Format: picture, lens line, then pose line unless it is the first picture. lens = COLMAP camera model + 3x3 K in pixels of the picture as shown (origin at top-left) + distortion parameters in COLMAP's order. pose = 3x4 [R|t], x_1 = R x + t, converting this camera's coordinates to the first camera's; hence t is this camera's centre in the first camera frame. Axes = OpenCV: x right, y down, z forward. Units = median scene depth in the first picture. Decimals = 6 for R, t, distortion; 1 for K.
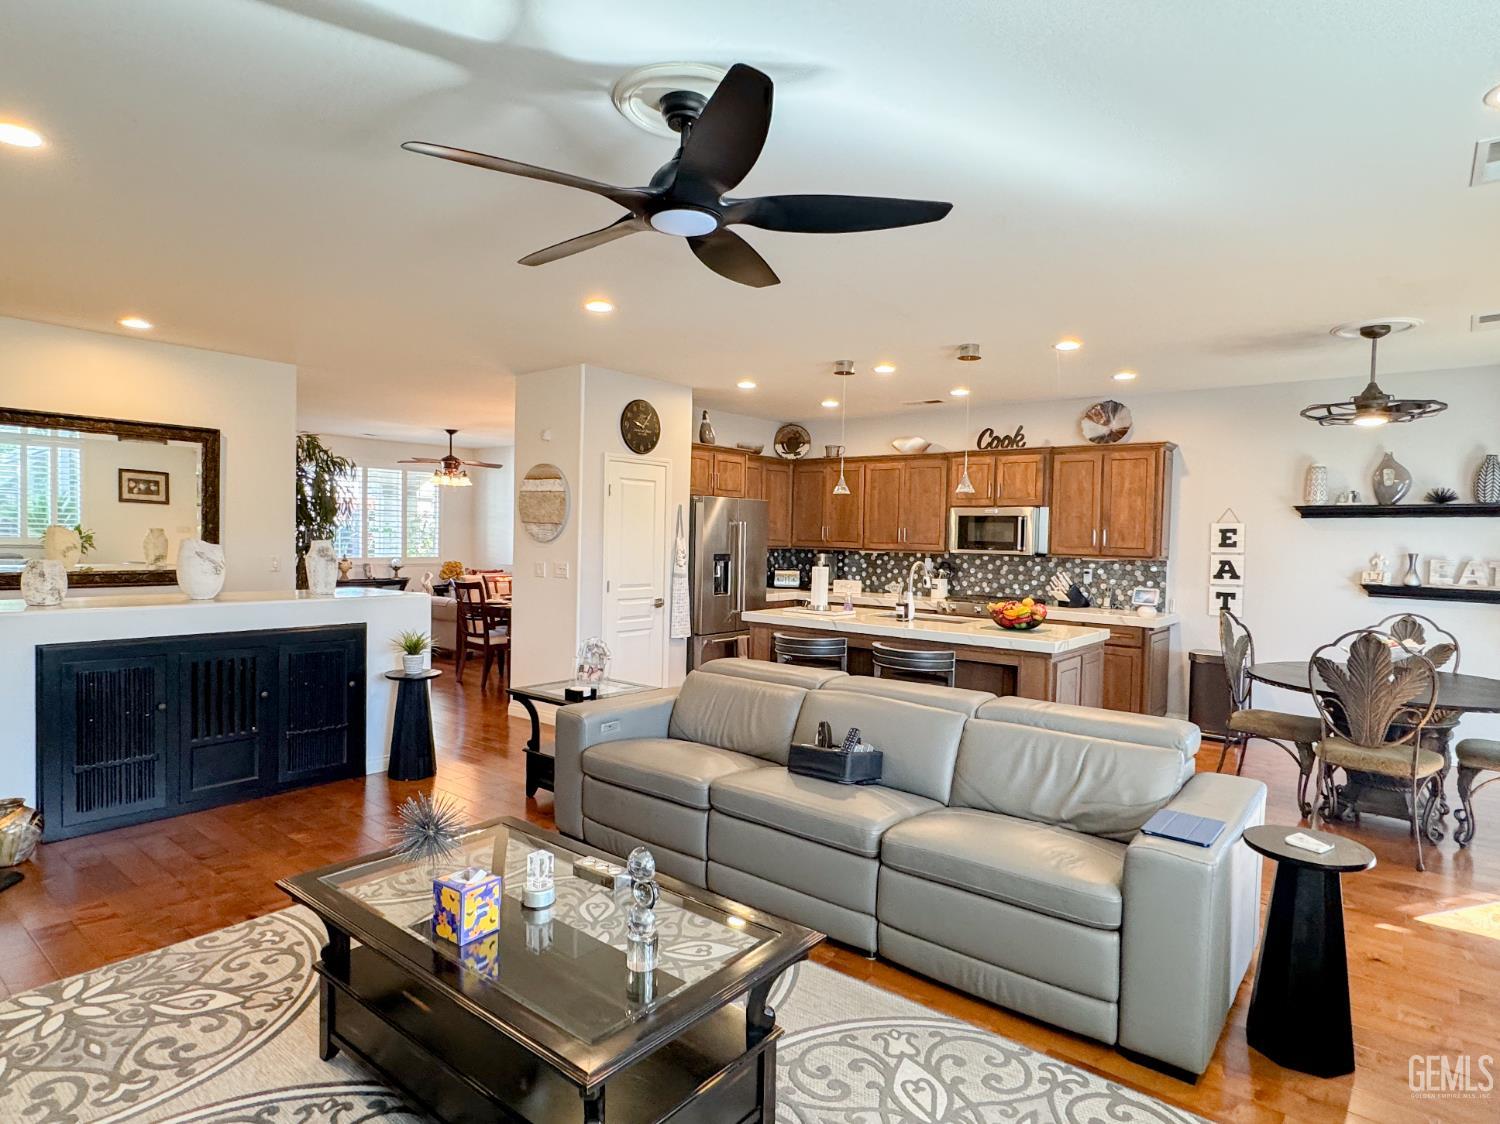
lens RADIAL K [[820.1, 0, 742.3], [0, 820.1, 562.0], [0, 0, 1]] dist [-0.005784, 0.004761]
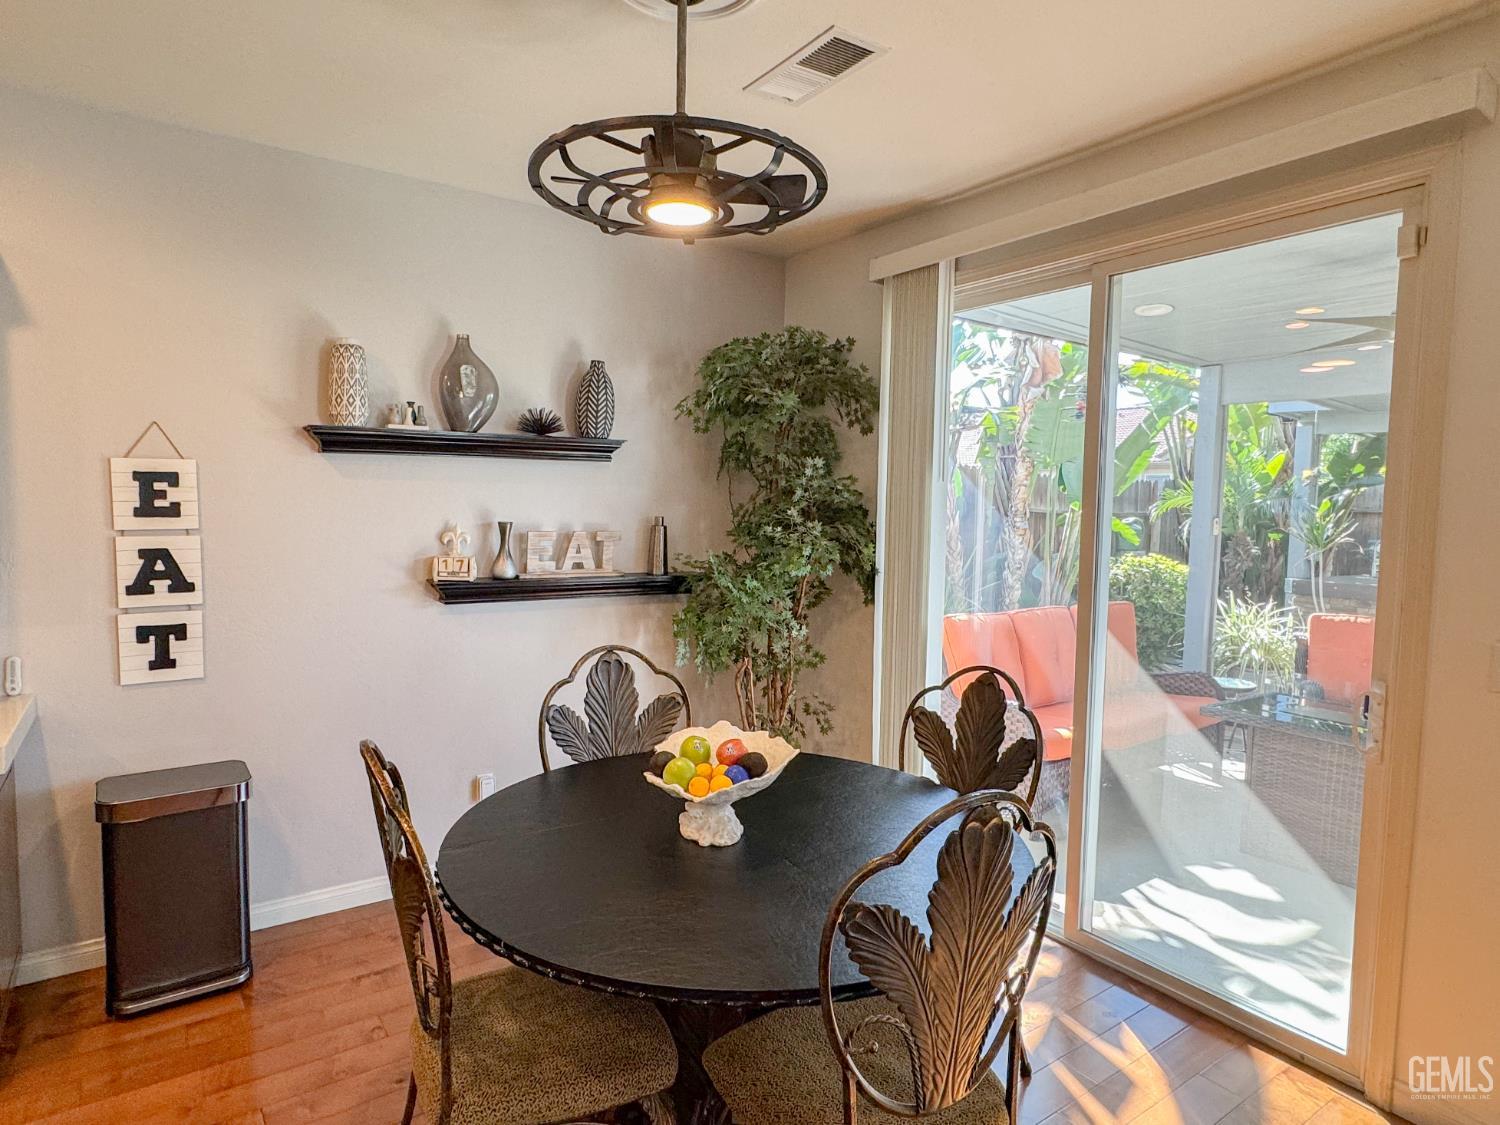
lens RADIAL K [[866.7, 0, 743.8], [0, 866.7, 562.7], [0, 0, 1]] dist [0.001345, -0.001775]
pose [[0.258260, -0.084690, 0.962356, 0.244568], [0.020037, 0.996405, 0.082310, -0.024936], [-0.965868, -0.001975, 0.259029, 0.598777]]
